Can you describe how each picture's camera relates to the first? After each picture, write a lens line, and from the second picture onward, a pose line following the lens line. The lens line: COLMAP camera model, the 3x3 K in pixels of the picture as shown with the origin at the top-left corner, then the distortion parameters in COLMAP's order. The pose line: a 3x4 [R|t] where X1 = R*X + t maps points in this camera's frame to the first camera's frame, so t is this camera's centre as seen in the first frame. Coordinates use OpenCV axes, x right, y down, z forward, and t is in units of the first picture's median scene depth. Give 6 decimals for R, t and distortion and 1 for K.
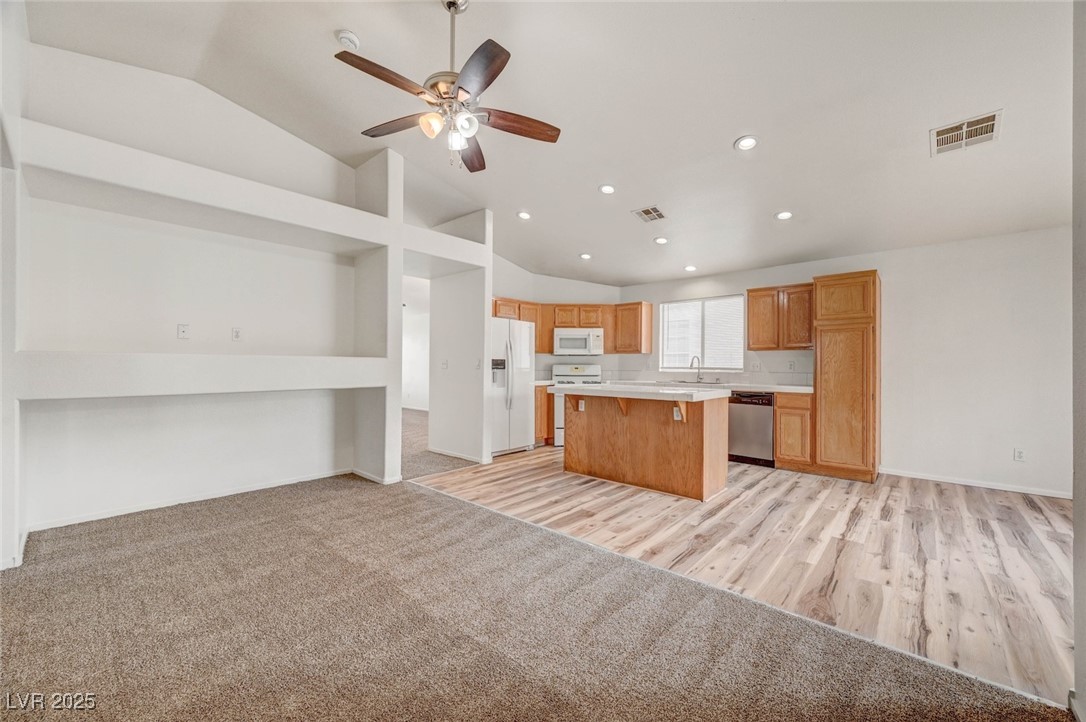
lens RADIAL K [[425.5, 0, 547.7], [0, 425.5, 363.5], [0, 0, 1]] dist [0.000455, 0.000555]
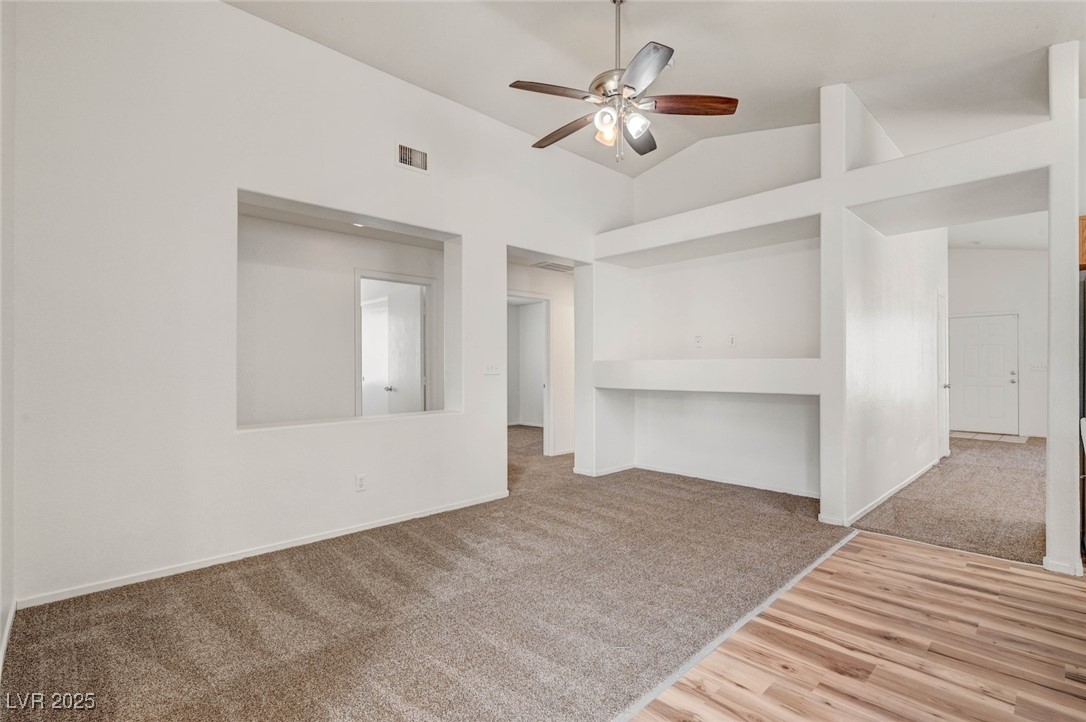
lens RADIAL K [[504.0, 0, 544.4], [0, 504.0, 370.4], [0, 0, 1]] dist [0.000444, -0.000040]
pose [[-0.082466, -0.001017, -0.996593, 0.612949], [0.002219, 0.999997, -0.001205, 0.009857], [0.996591, -0.002311, -0.082464, 0.613891]]
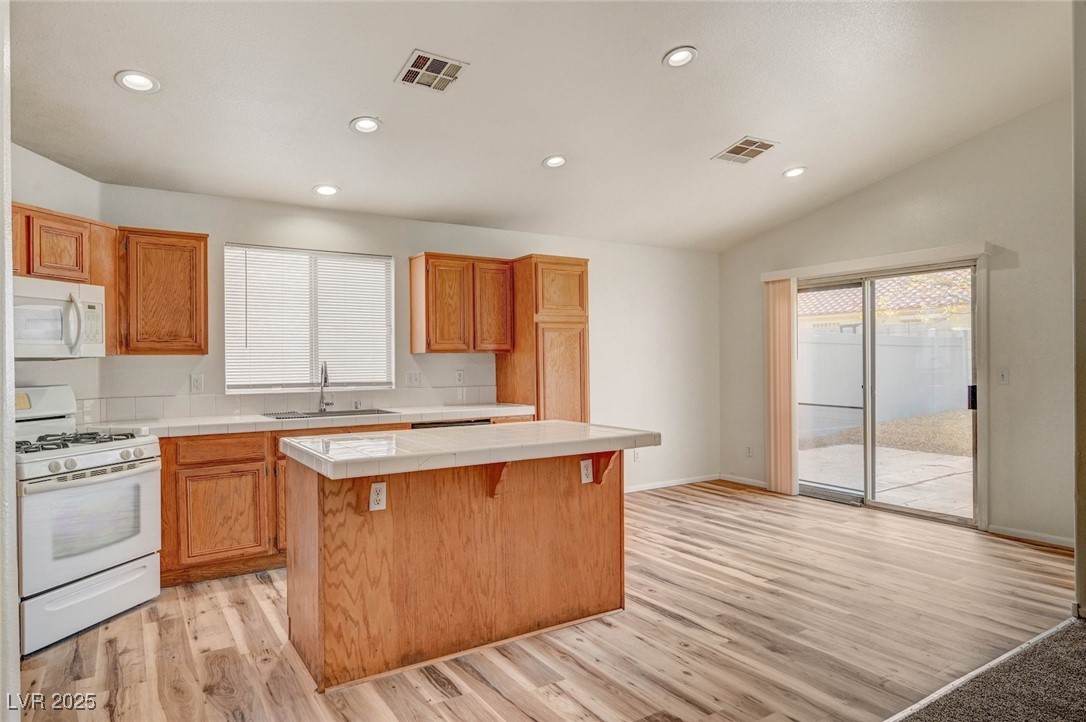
lens RADIAL K [[655.3, 0, 543.0], [0, 655.3, 361.0], [0, 0, 1]] dist [-0.002907, 0.002703]
pose [[0.271103, -0.006865, 0.962526, -0.535020], [0.007790, 0.999957, 0.004937, -0.031366], [-0.962519, 0.006160, 0.271145, 0.818262]]
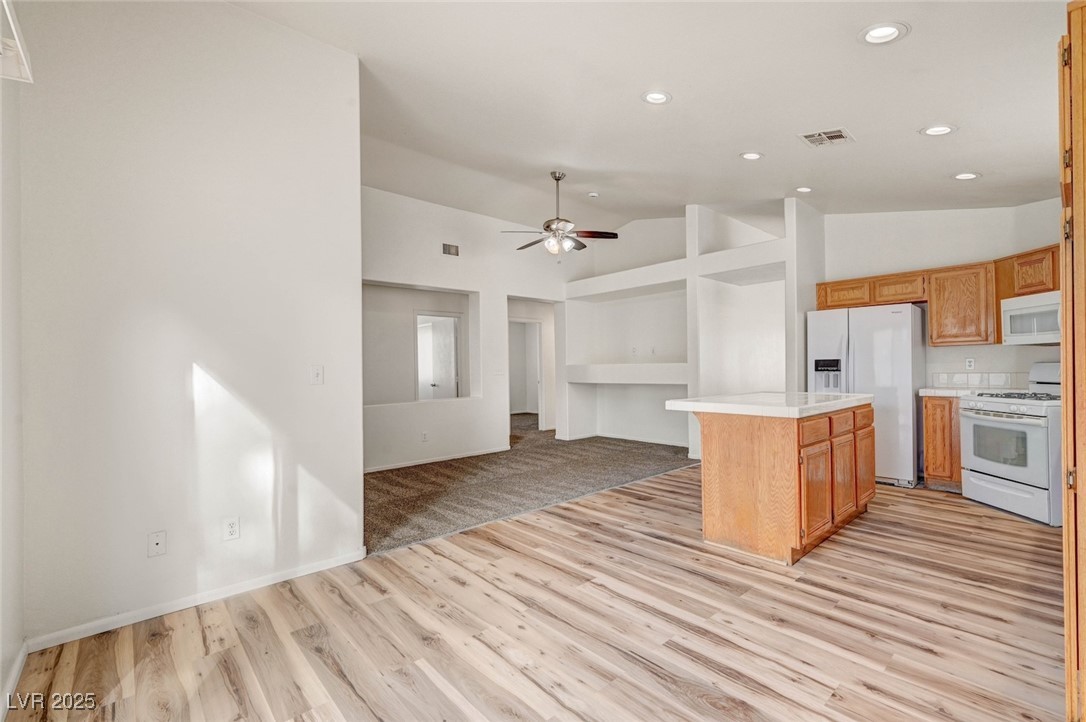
lens RADIAL K [[474.8, 0, 543.0], [0, 474.8, 361.0], [0, 0, 1]] dist [0.002982, 0.000563]
pose [[-0.121330, -0.018126, -0.992447, 1.227258], [0.015678, 0.999674, -0.020174, 0.004665], [0.992488, -0.018007, -0.121007, 0.780950]]
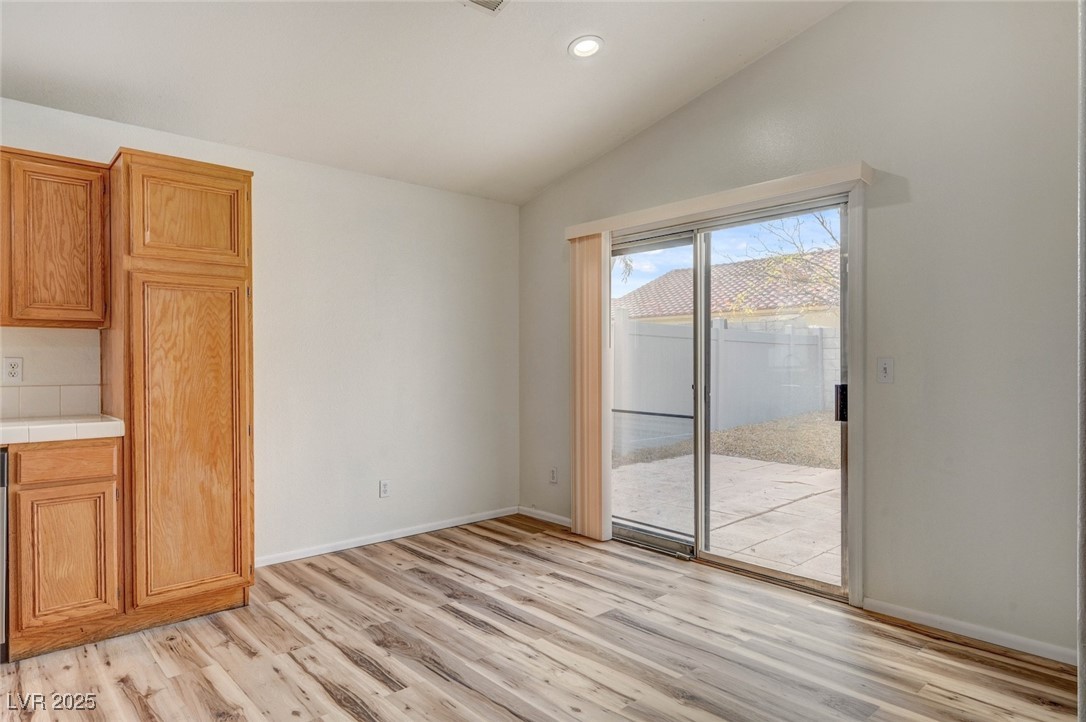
lens RADIAL K [[634.3, 0, 544.0], [0, 634.3, 363.6], [0, 0, 1]] dist [-0.002781, -0.002042]
pose [[0.108220, -0.006878, 0.994103, 0.084546], [0.001089, 0.999976, 0.006800, -0.002817], [-0.994126, 0.000346, 0.108225, 0.646544]]
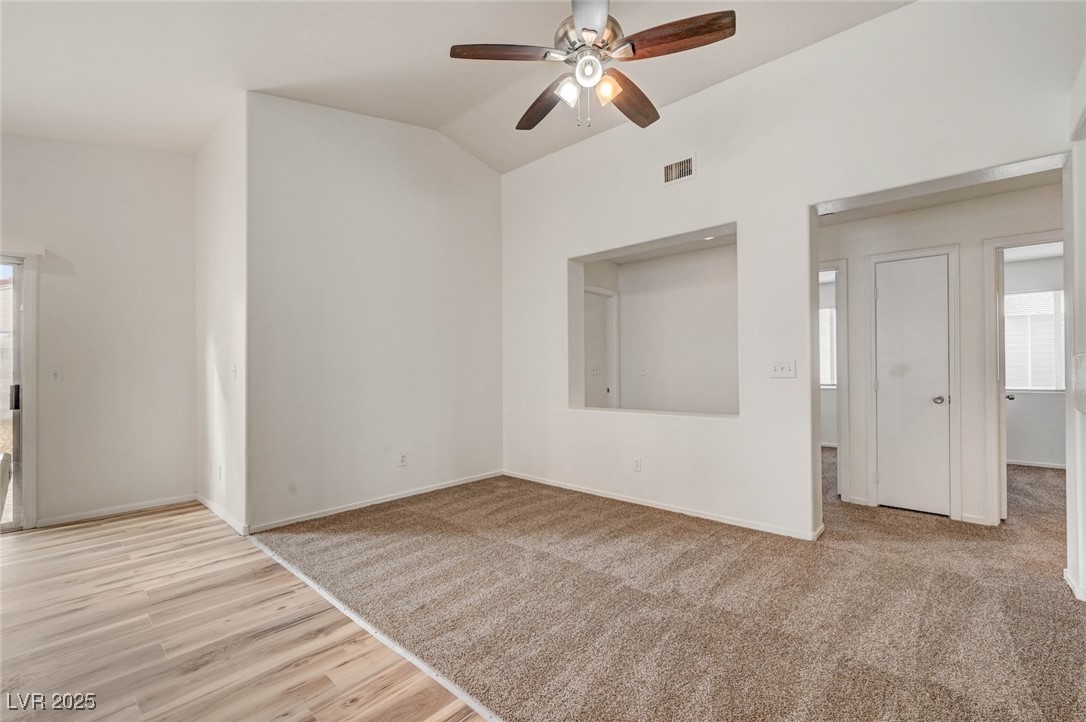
lens RADIAL K [[462.6, 0, 548.9], [0, 462.6, 364.4], [0, 0, 1]] dist [0.000854, 0.000580]
pose [[-0.999949, 0.002569, 0.009780, -0.102575], [0.002460, 0.999935, -0.011118, 0.002444], [-0.009808, -0.011093, -0.999890, 1.247042]]
